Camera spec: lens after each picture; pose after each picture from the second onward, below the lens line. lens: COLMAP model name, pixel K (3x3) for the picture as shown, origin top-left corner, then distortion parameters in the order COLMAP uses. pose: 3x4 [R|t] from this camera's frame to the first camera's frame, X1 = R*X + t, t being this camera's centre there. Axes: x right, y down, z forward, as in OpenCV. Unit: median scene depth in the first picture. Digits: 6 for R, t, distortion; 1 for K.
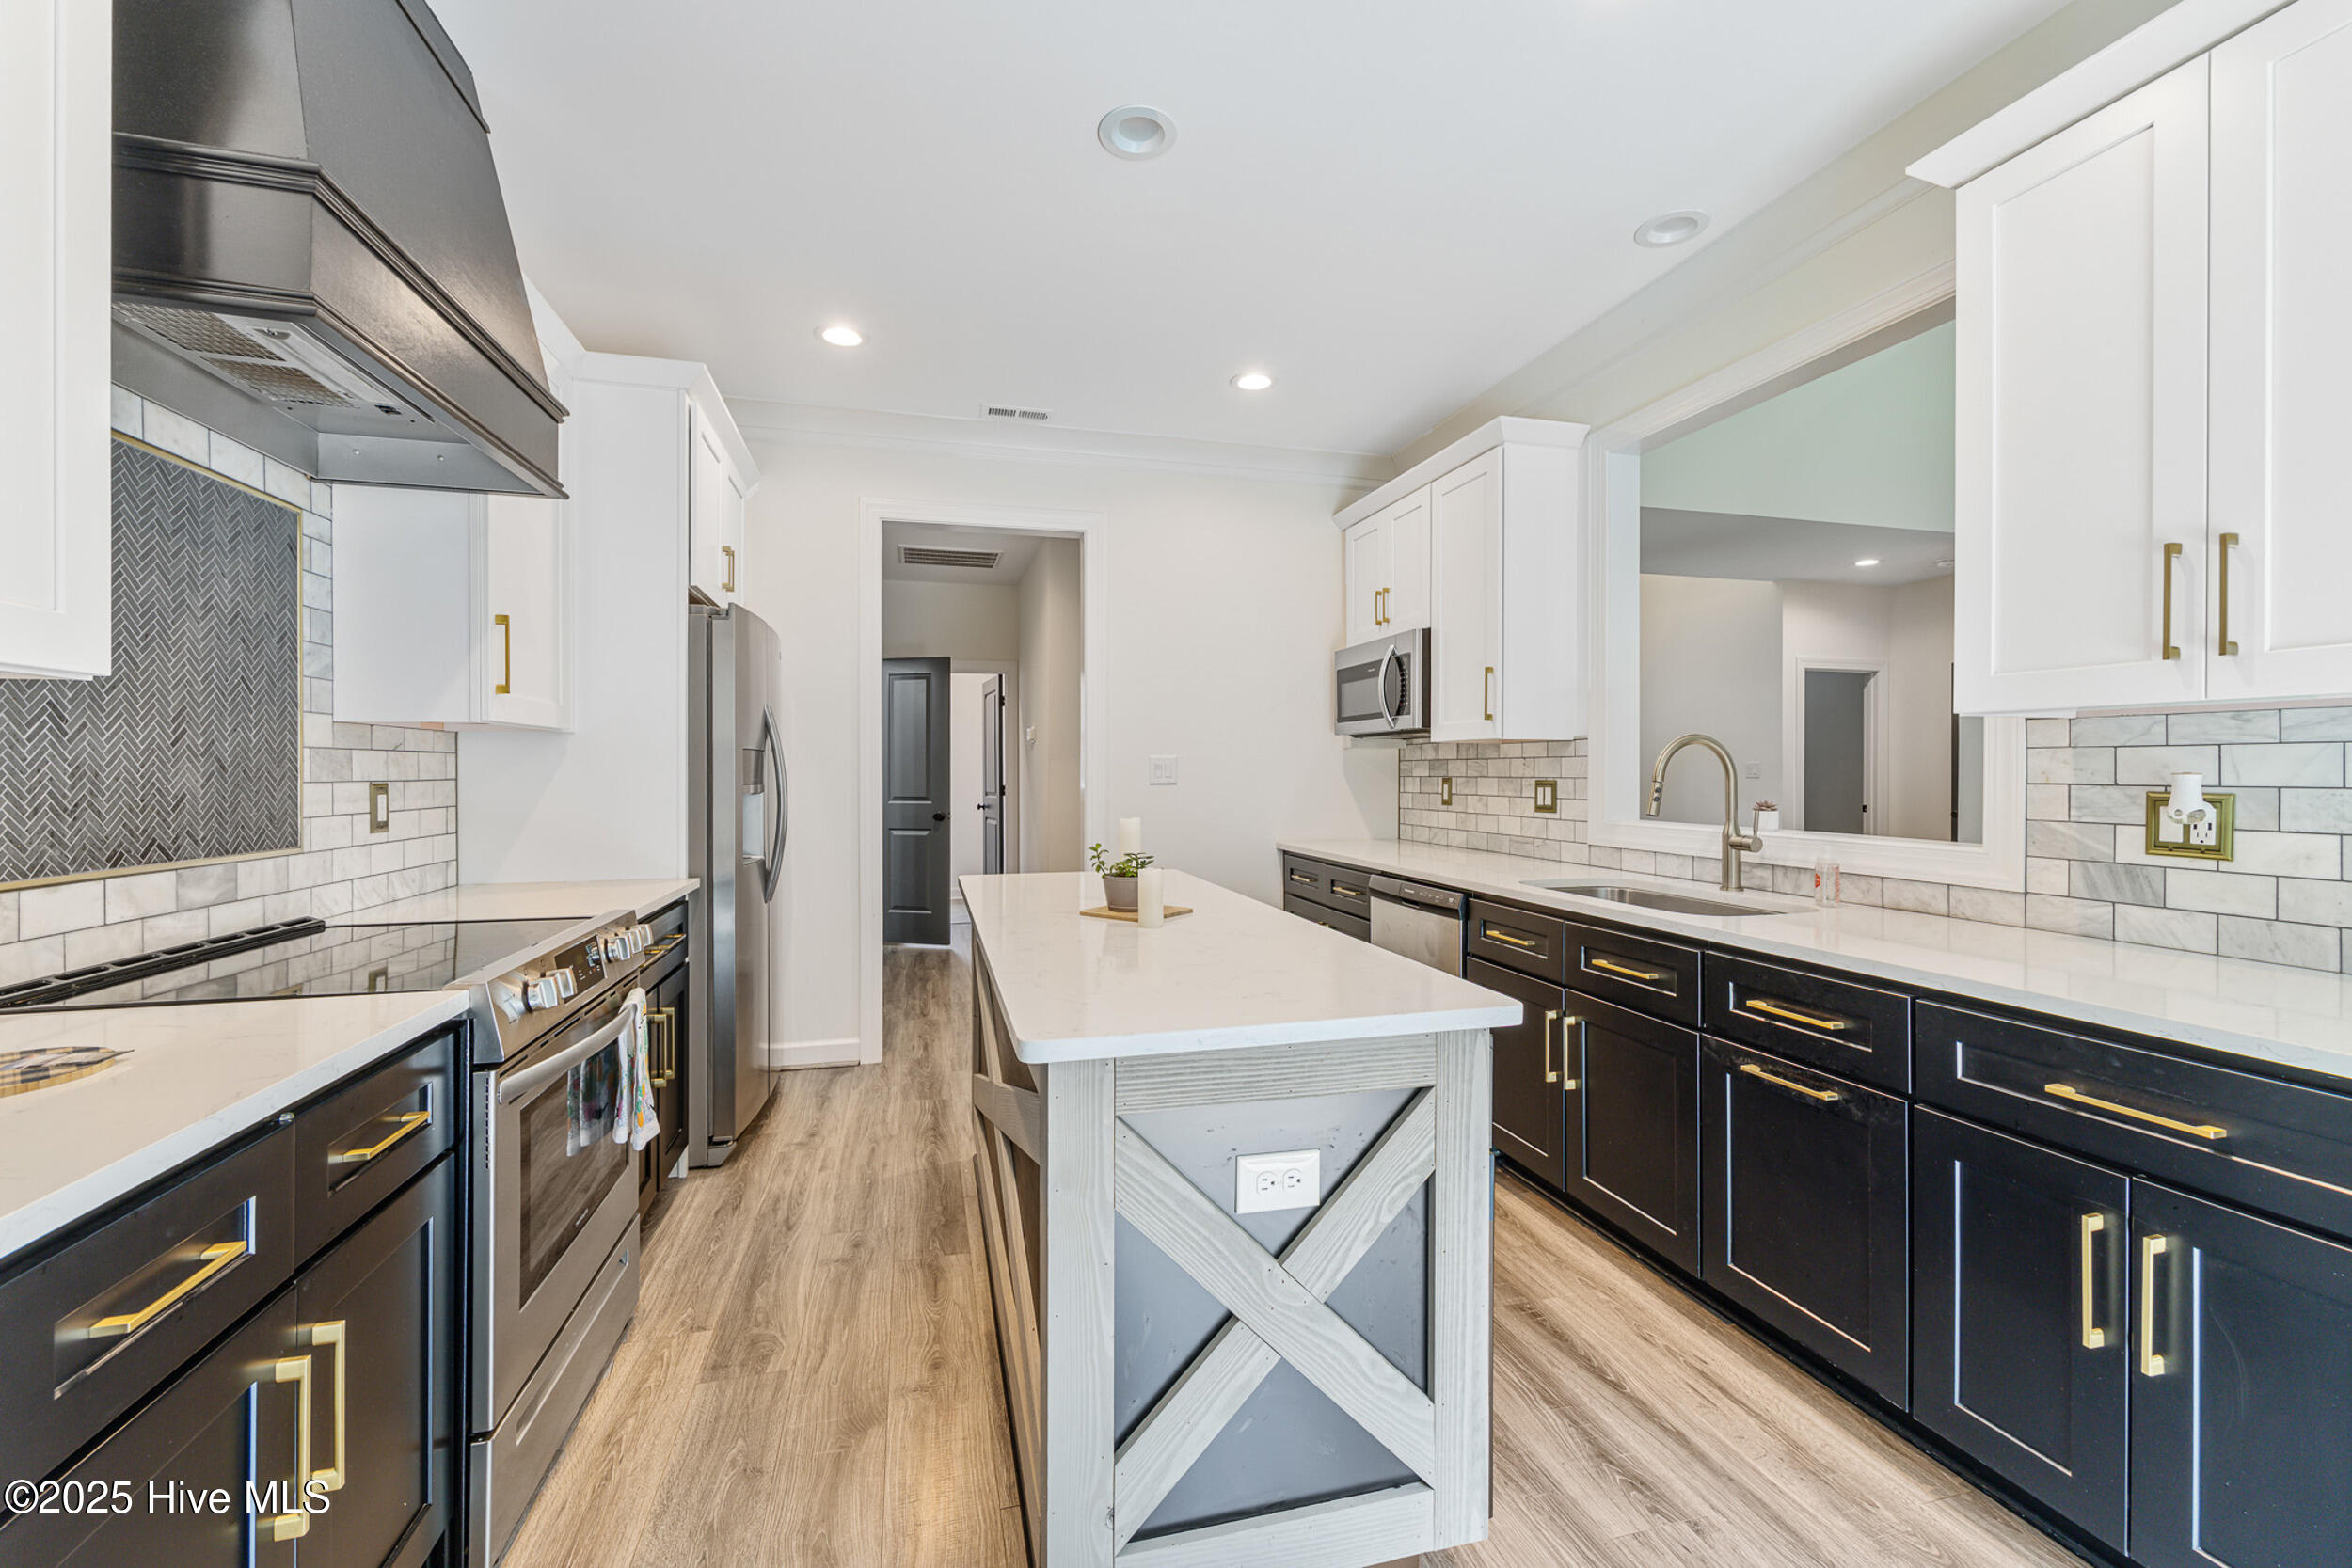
lens RADIAL K [[944.9, 0, 1172.1], [0, 944.9, 770.3], [0, 0, 1]] dist [-0.000729, -0.000190]
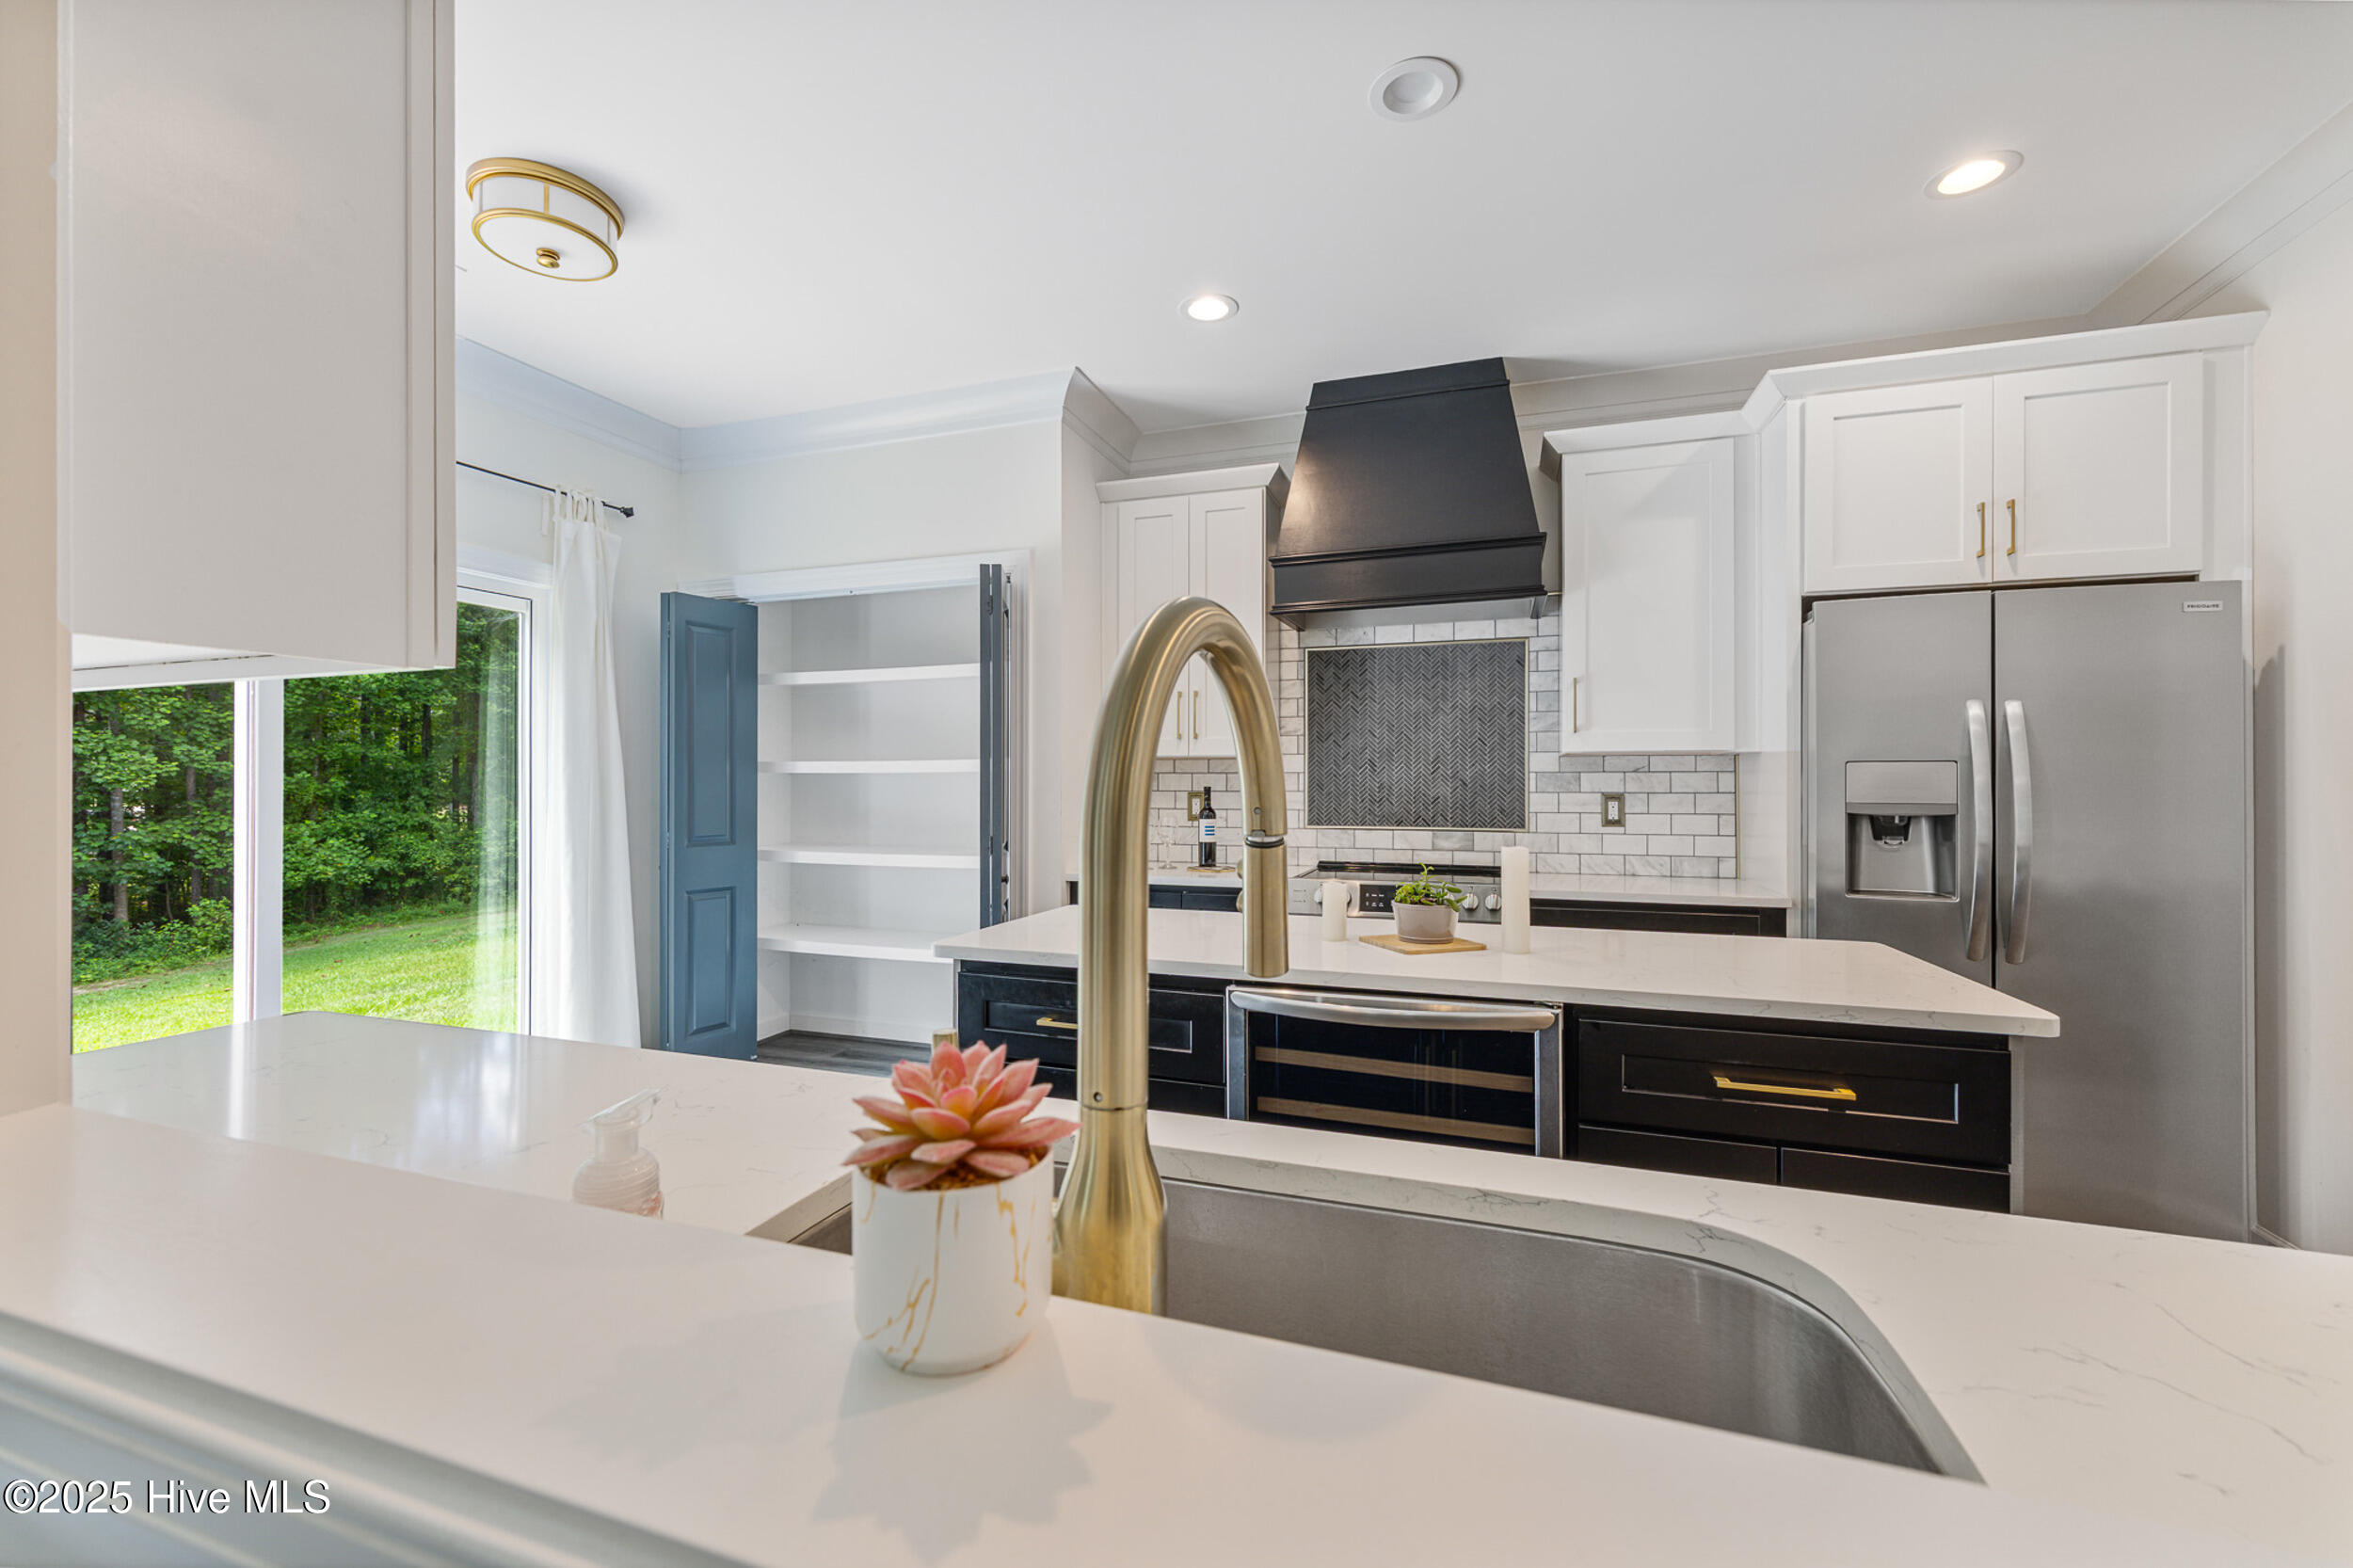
lens RADIAL K [[945.4, 0, 1172.6], [0, 945.4, 770.2], [0, 0, 1]] dist [-0.000729, -0.000190]
pose [[-0.548446, -0.000738, -0.836186, 0.935026], [0.002278, 0.999995, -0.002377, -0.025860], [0.836183, -0.003208, -0.548441, 1.429832]]
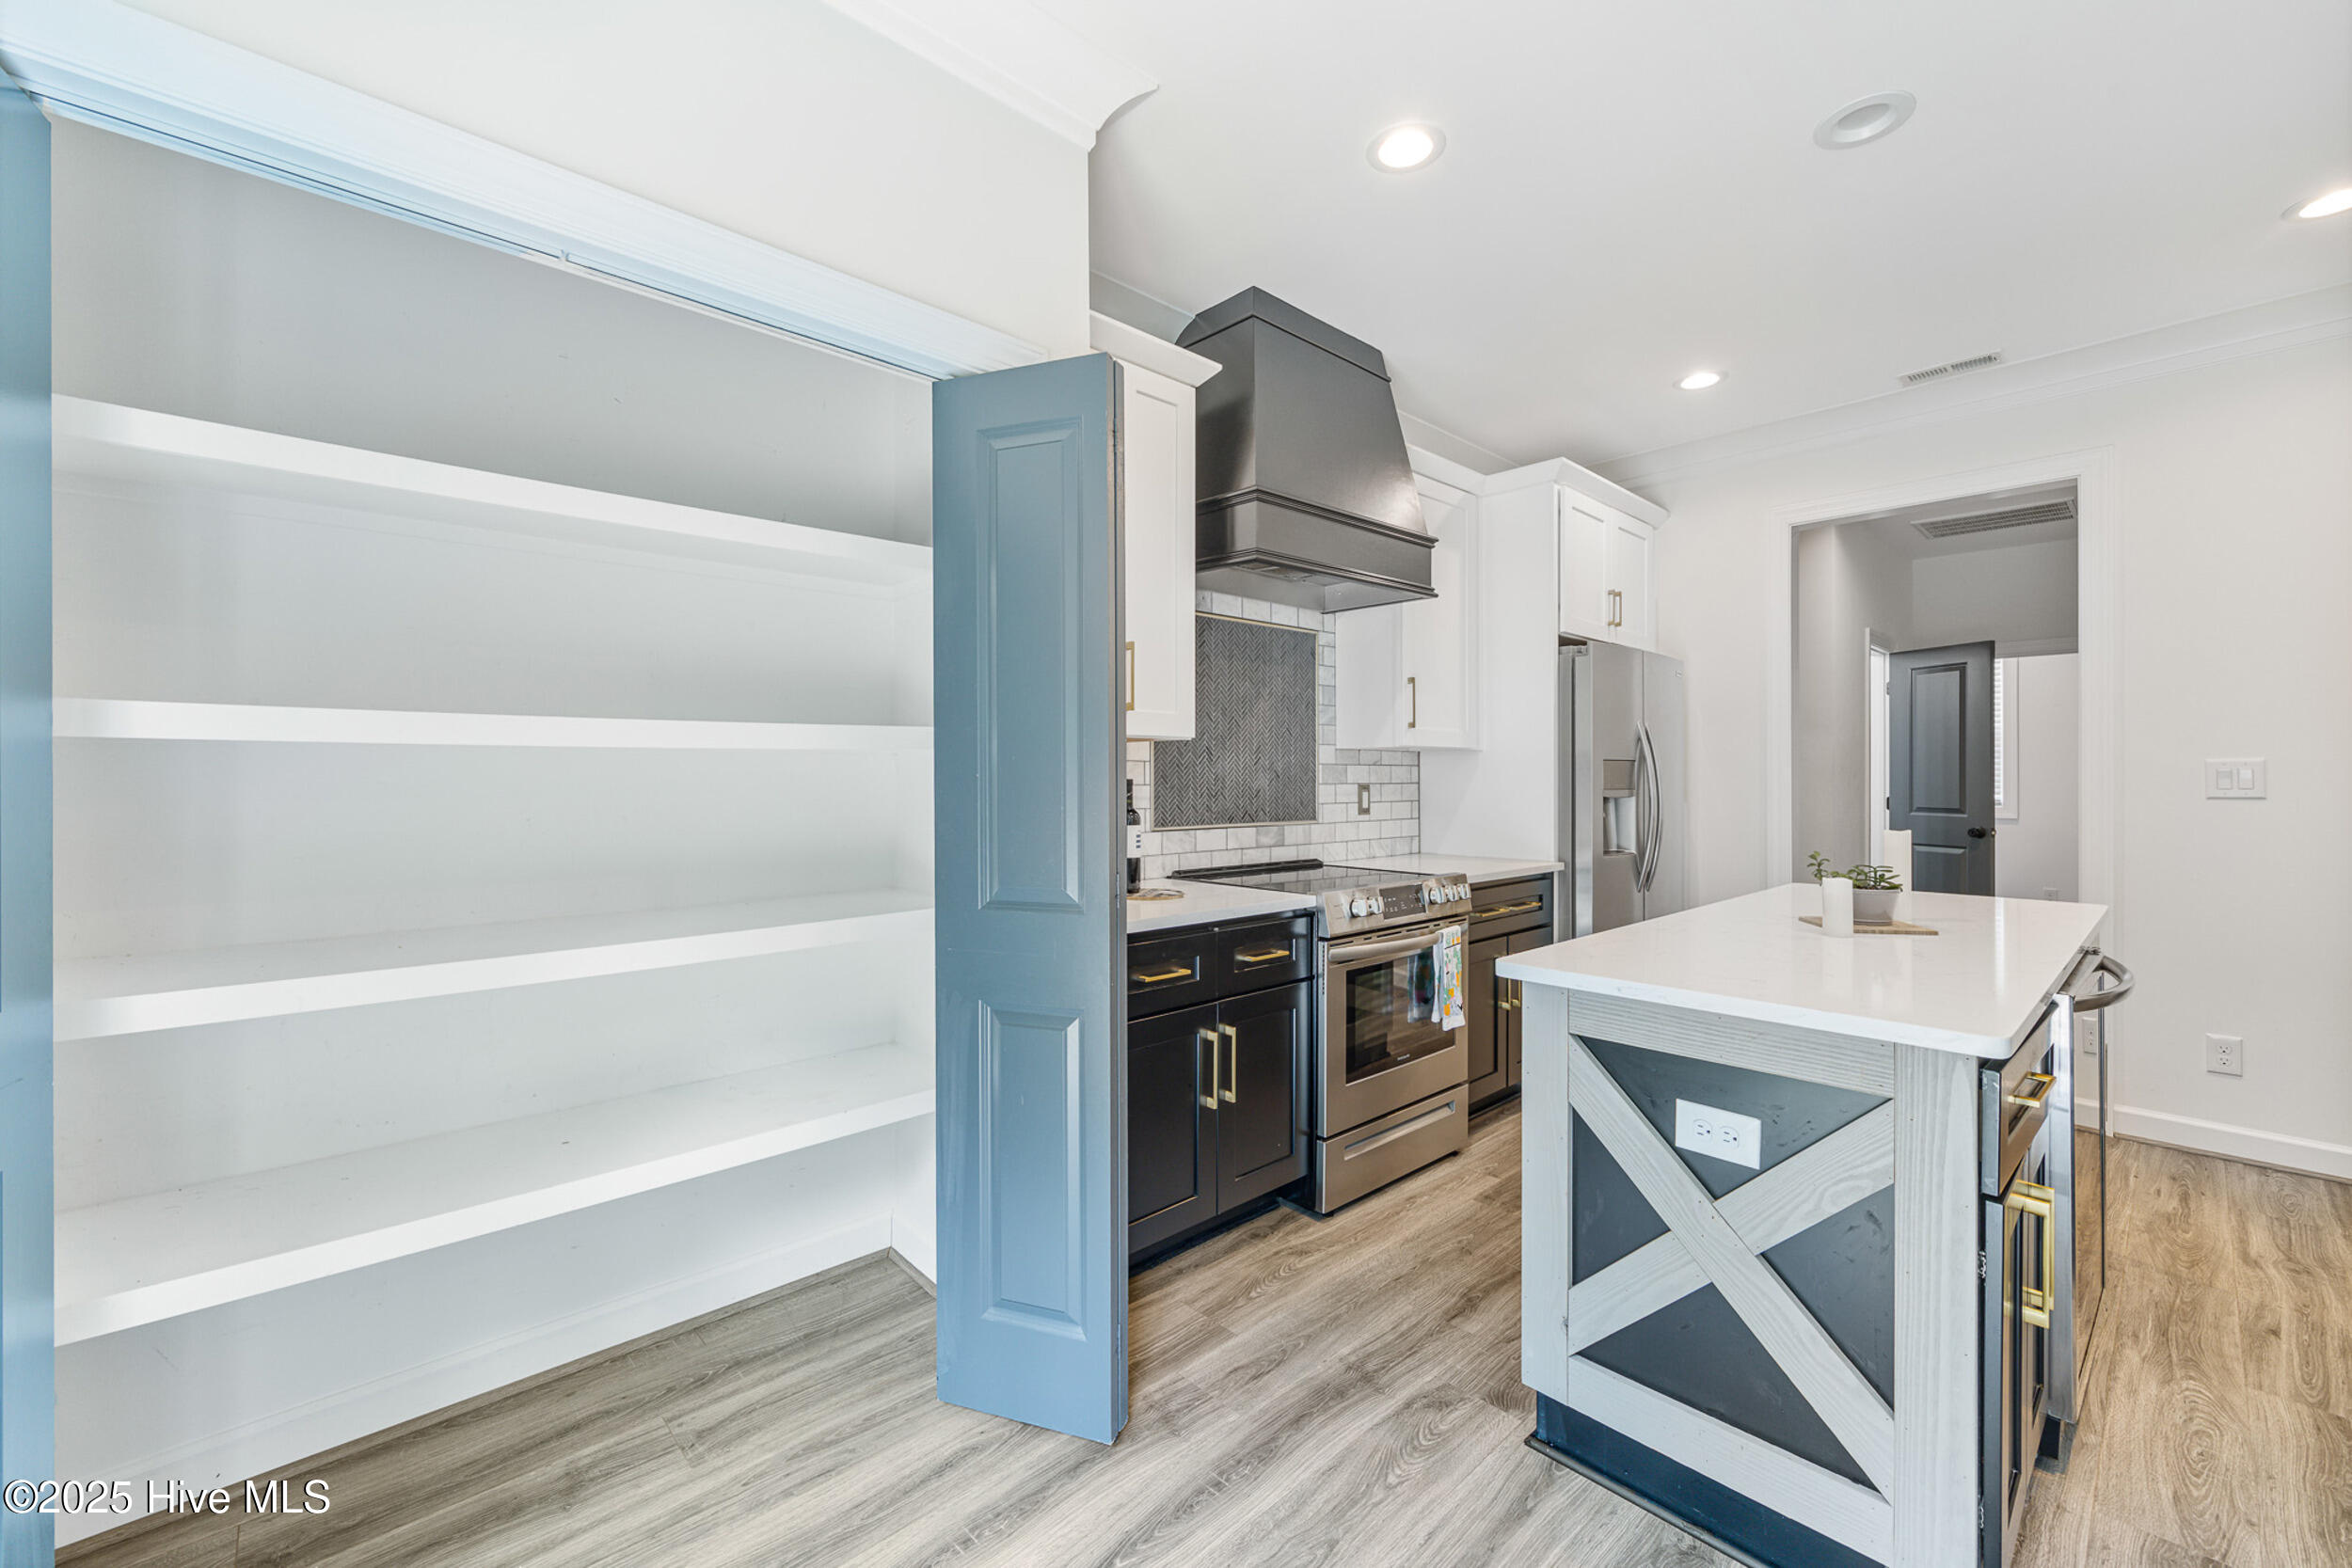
lens RADIAL K [[942.5, 0, 1165.8], [0, 942.5, 778.1], [0, 0, 1]] dist [0.006376, -0.000114]
pose [[0.464849, 0.001412, -0.885389, 0.532965], [-0.000322, 0.999999, 0.001425, -0.000680], [0.885390, -0.000377, 0.464849, -0.087269]]
